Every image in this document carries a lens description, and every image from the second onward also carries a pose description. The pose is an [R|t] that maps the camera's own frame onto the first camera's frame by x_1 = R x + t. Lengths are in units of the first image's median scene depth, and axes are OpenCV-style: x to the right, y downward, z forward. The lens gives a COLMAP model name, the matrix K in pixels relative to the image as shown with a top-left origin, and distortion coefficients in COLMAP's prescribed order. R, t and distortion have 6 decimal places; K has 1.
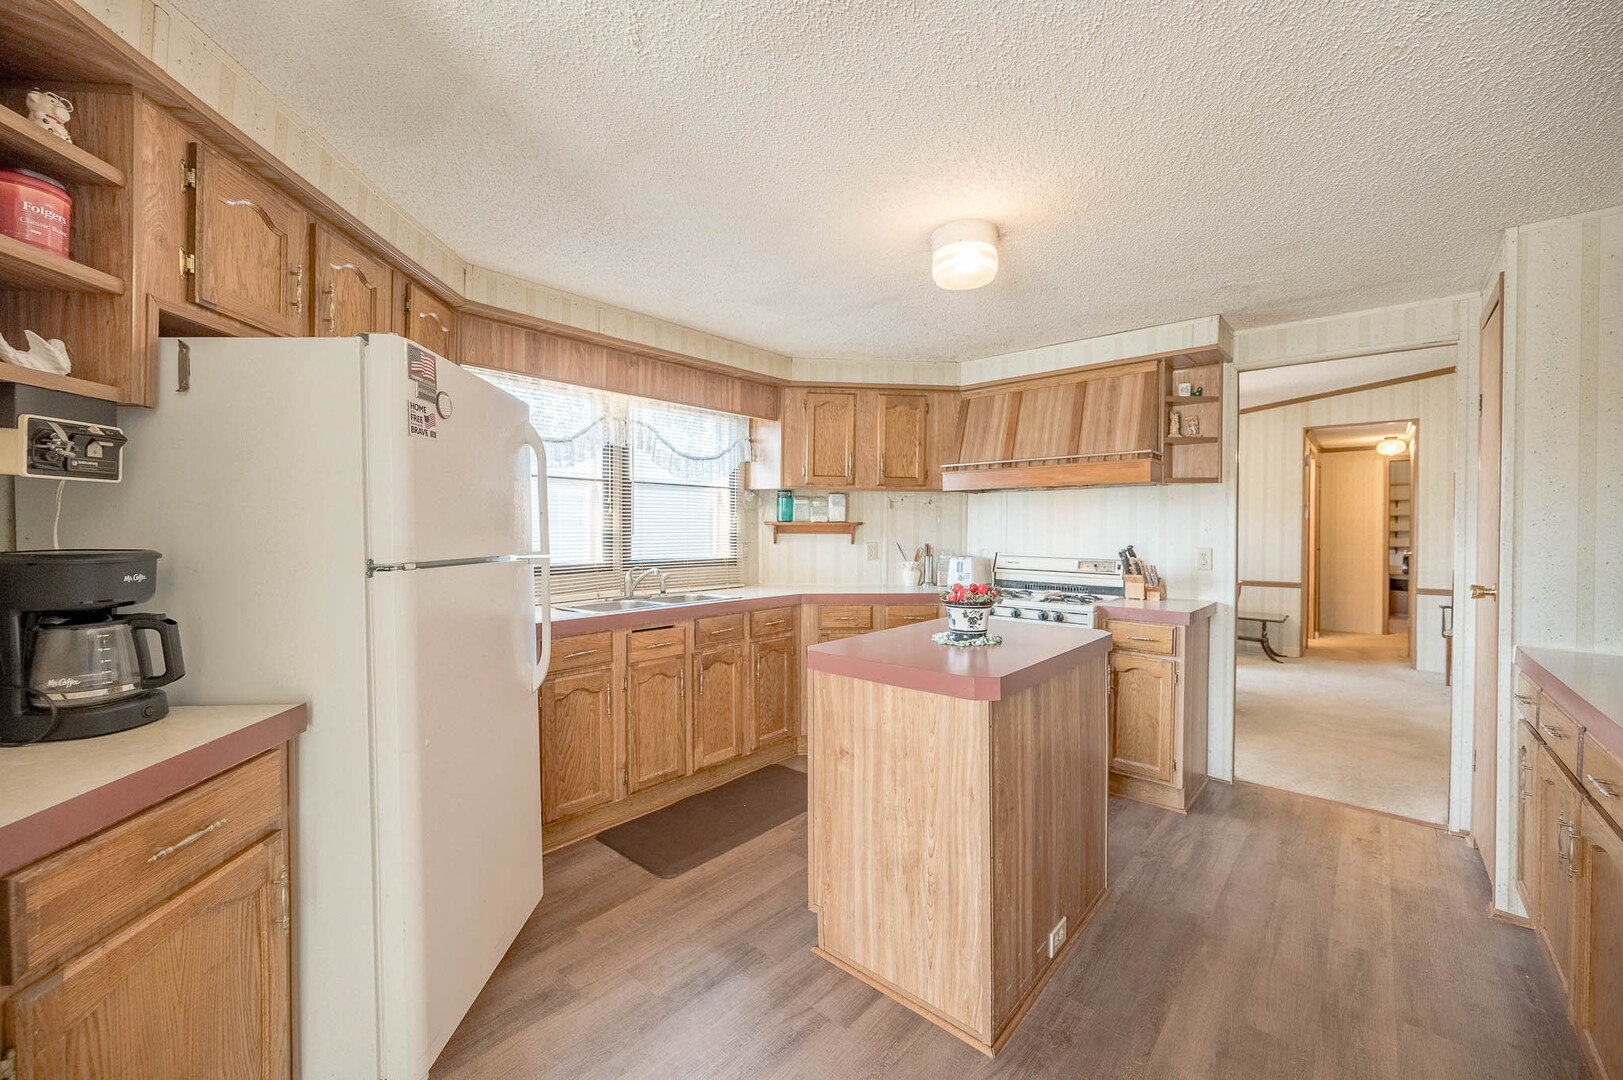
lens RADIAL K [[640.3, 0, 816.5], [0, 640.3, 535.7], [0, 0, 1]] dist [-0.000107, 0.000078]
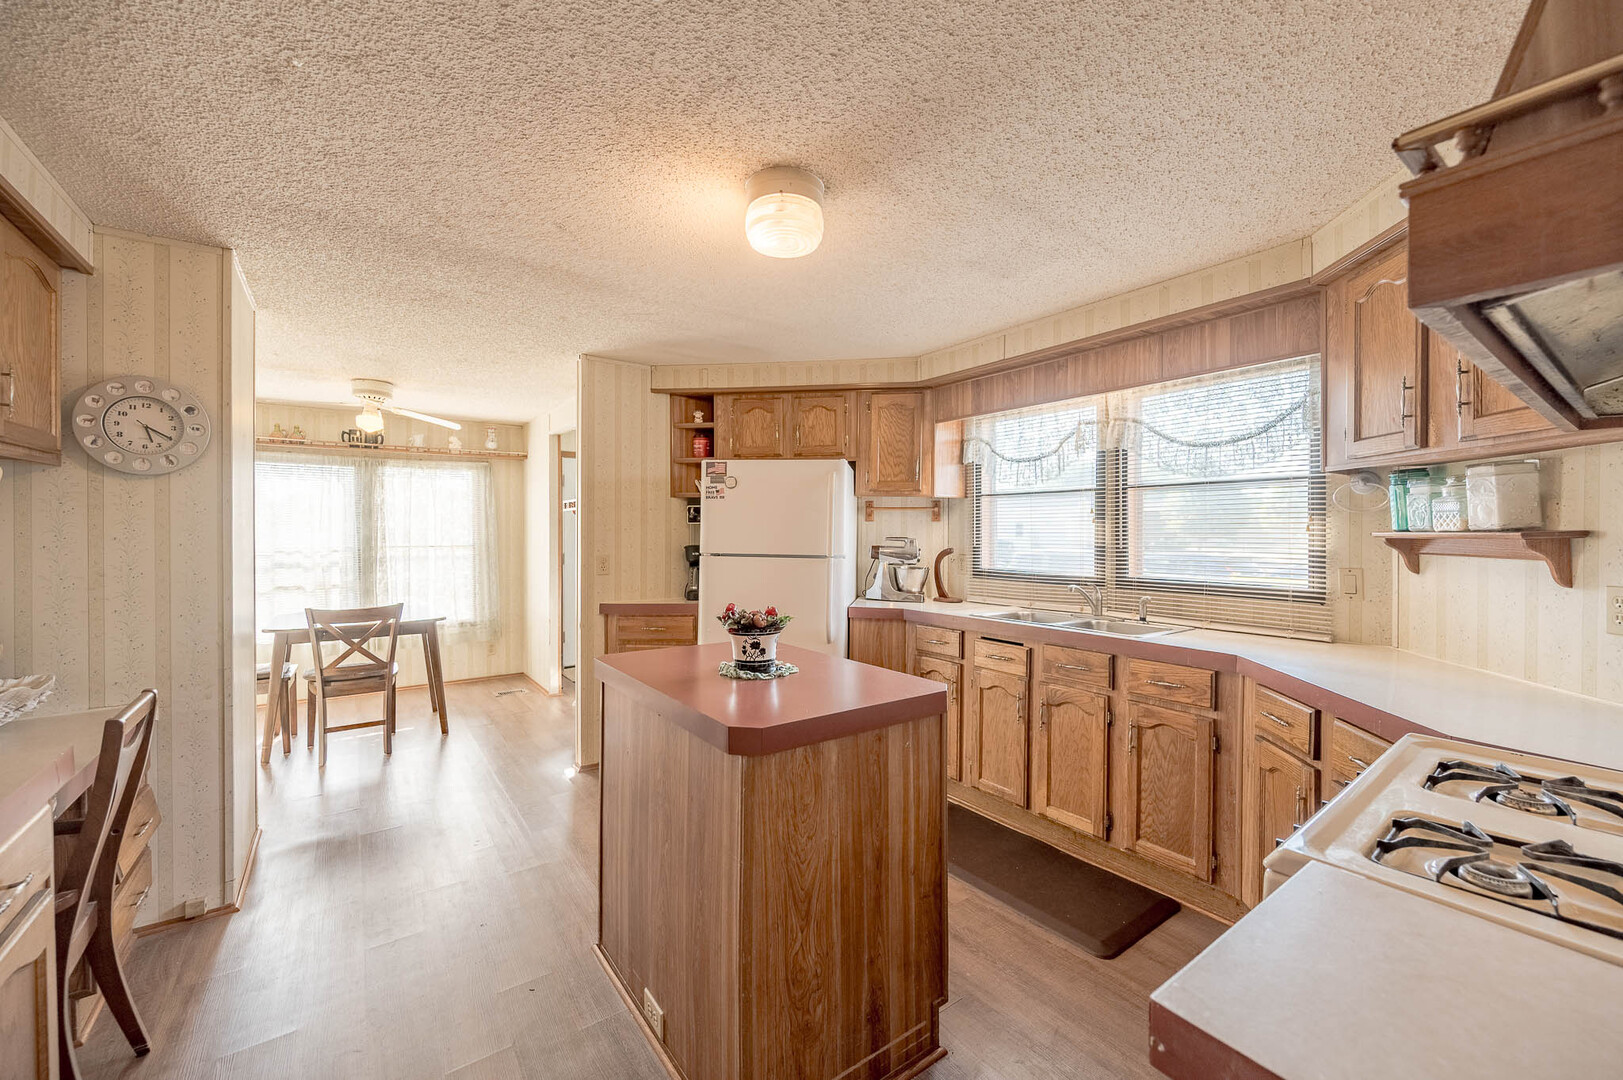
lens RADIAL K [[648.9, 0, 809.0], [0, 648.9, 531.7], [0, 0, 1]] dist [-0.000979, -0.000170]
pose [[-0.220467, -0.004740, -0.975383, 0.677323], [-0.009098, 0.999955, -0.002802, -0.018000], [0.975352, 0.008256, -0.220500, 0.789522]]
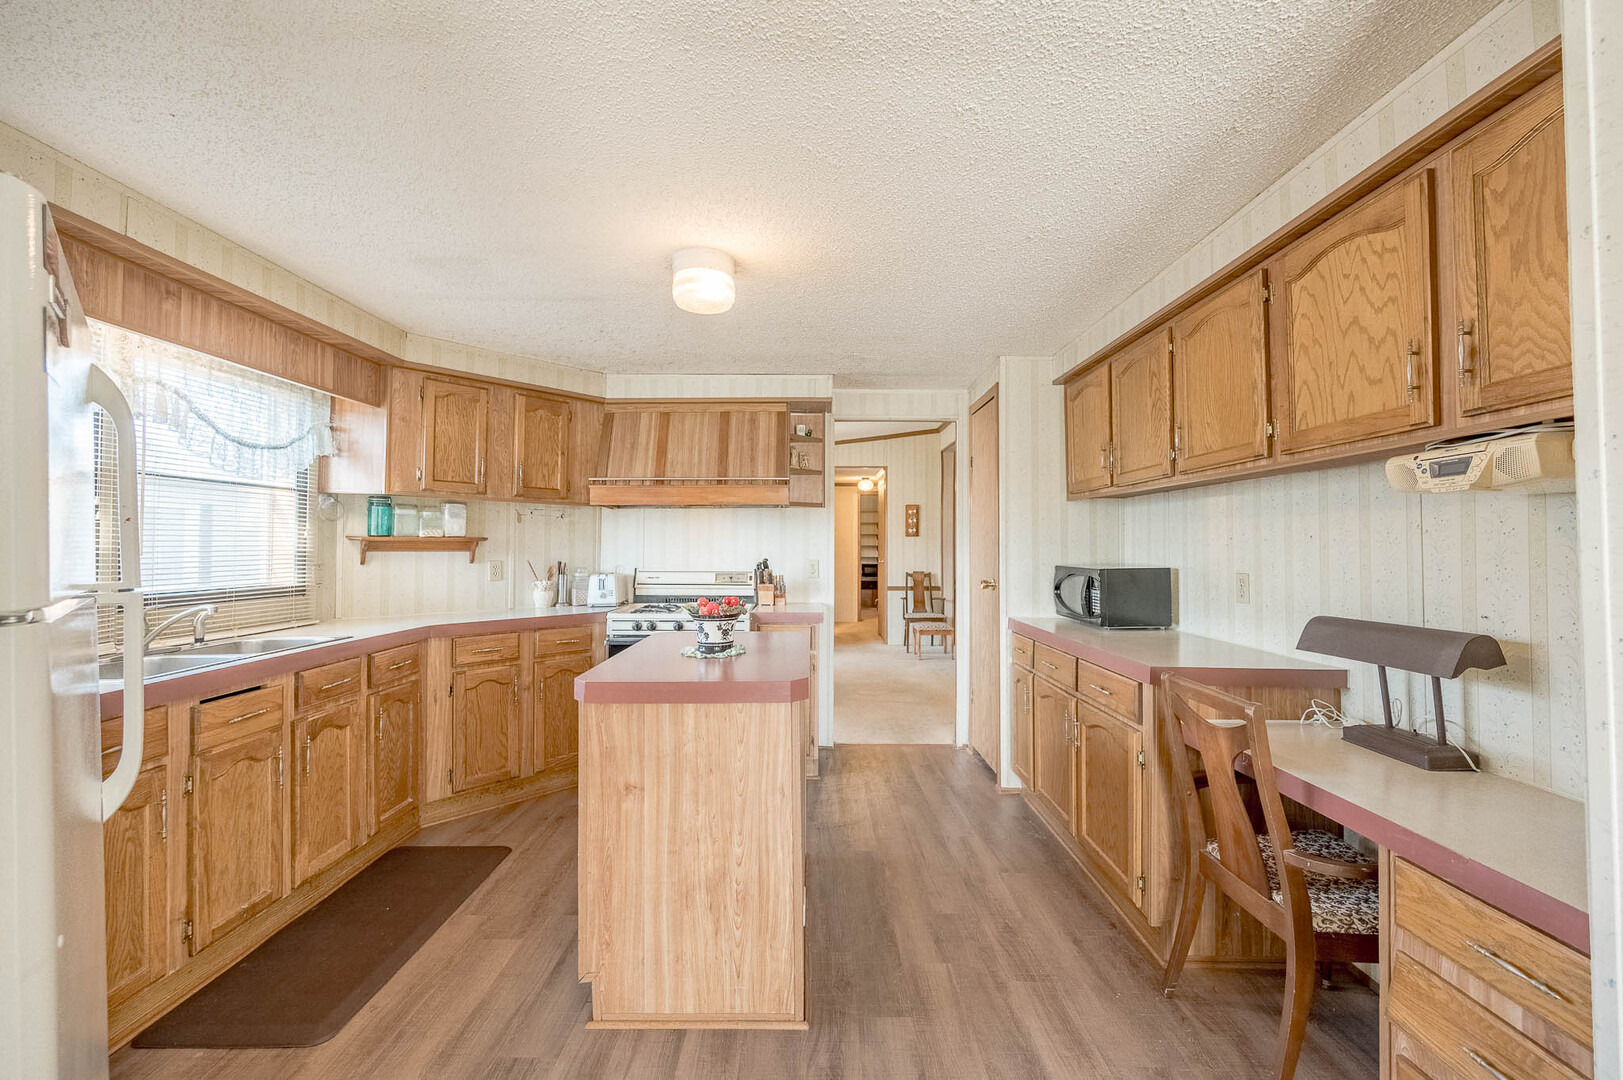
lens RADIAL K [[648.9, 0, 809.0], [0, 648.9, 531.7], [0, 0, 1]] dist [-0.000979, -0.000170]
pose [[0.750045, 0.010959, 0.661296, -0.219302], [0.009609, 0.999577, -0.027463, -0.000625], [-0.661317, 0.026953, 0.749622, 0.069855]]
